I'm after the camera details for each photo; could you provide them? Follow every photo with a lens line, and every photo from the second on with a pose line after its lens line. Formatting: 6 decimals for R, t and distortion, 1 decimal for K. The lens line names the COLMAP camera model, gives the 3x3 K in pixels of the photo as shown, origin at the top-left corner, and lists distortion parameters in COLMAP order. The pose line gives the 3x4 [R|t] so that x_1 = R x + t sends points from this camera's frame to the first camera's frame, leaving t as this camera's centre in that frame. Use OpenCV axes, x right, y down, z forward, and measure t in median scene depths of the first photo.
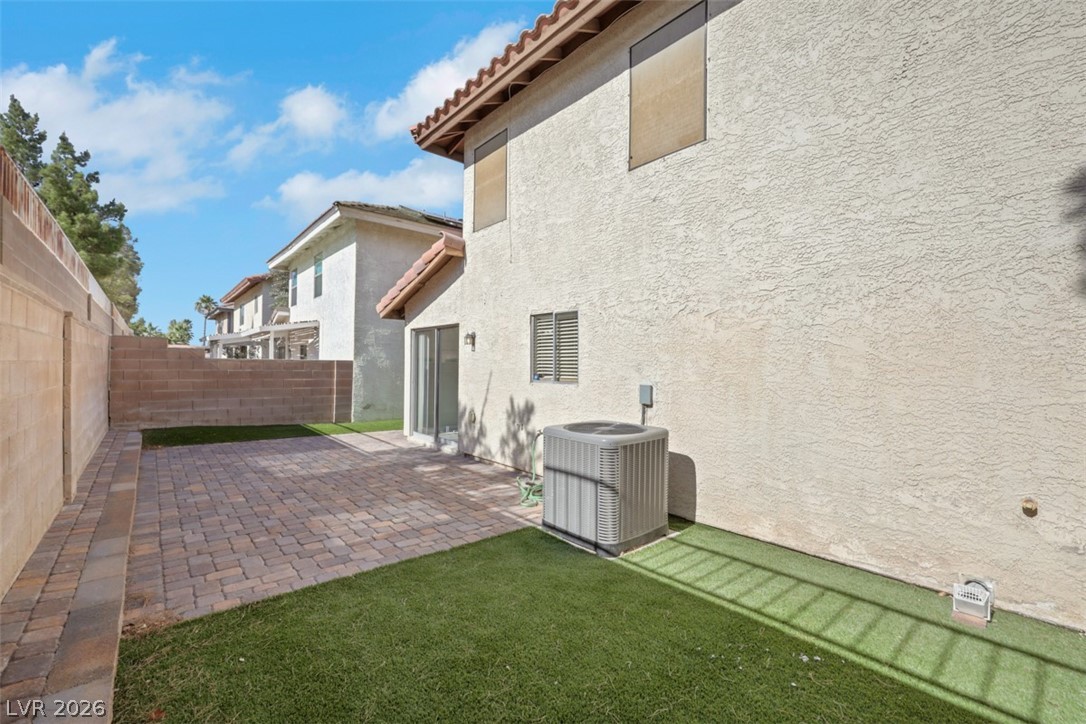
lens RADIAL K [[476.5, 0, 543.0], [0, 476.5, 362.0], [0, 0, 1]] dist [0.018589, 0.000104]
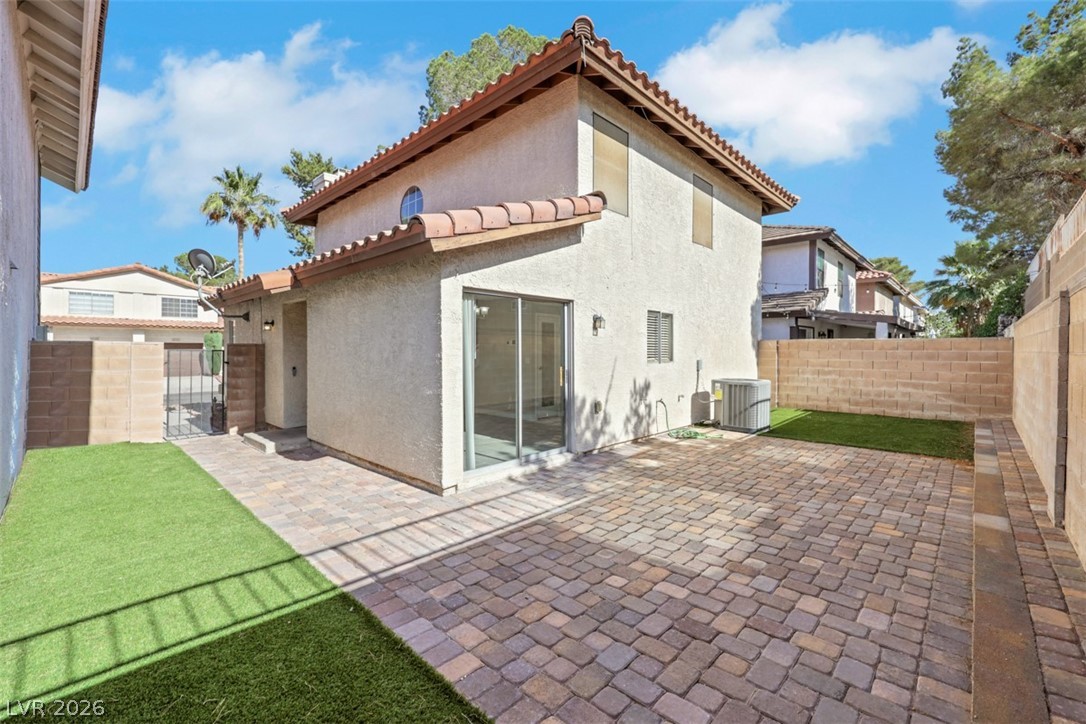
lens RADIAL K [[451.6, 0, 543.0], [0, 451.6, 362.0], [0, 0, 1]] dist [-0.012570, 0.000011]
pose [[-0.115789, -0.030286, 0.992812, -1.083639], [-0.000965, 0.999538, 0.030379, 0.000935], [-0.993273, 0.002559, -0.115764, 1.309904]]
